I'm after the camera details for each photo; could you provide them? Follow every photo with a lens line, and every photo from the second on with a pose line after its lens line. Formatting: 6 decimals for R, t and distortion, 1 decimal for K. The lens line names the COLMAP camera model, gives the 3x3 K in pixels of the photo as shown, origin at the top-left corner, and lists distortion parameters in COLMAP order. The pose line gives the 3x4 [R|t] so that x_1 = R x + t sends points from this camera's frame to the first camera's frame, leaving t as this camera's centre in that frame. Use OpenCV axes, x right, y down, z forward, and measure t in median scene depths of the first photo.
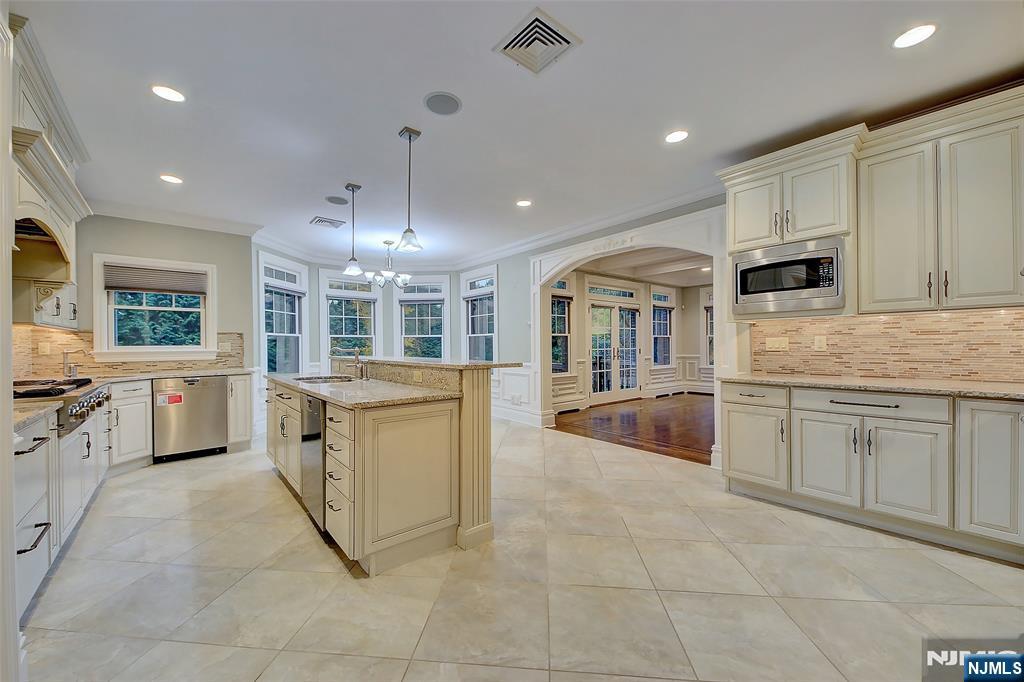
lens RADIAL K [[393.9, 0, 508.1], [0, 393.9, 344.1], [0, 0, 1]] dist [0.009918, -0.003888]
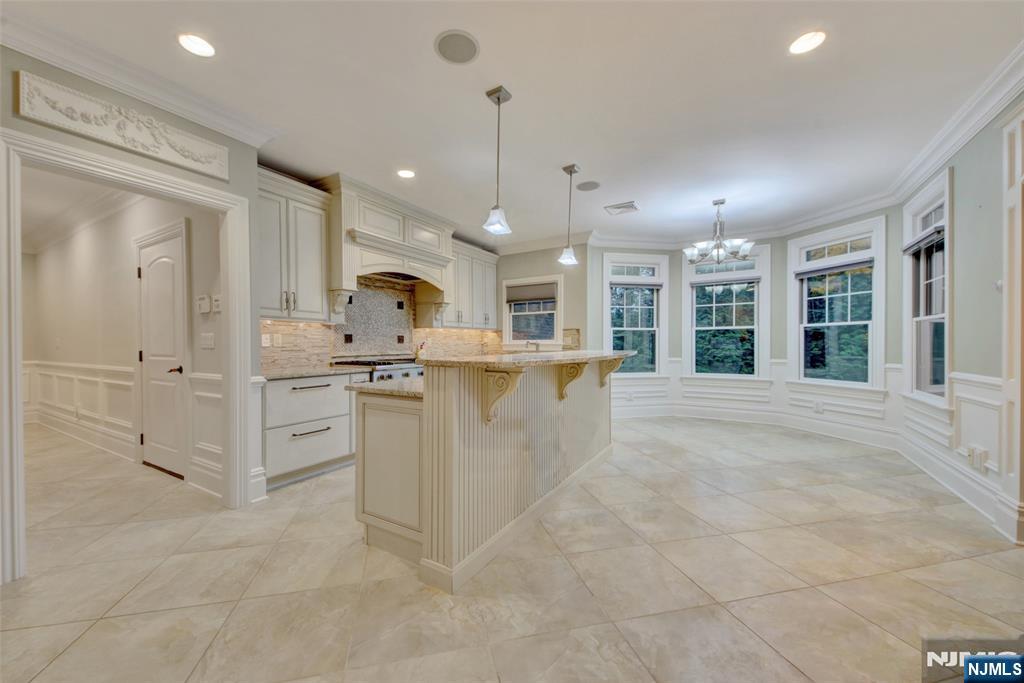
lens RADIAL K [[393.9, 0, 494.9], [0, 393.9, 344.3], [0, 0, 1]] dist [0.009918, -0.003888]
pose [[0.301661, 0.005210, -0.953401, 0.375850], [0.004382, 0.999967, 0.006851, 0.009812], [0.953405, -0.006245, 0.301628, 0.463417]]
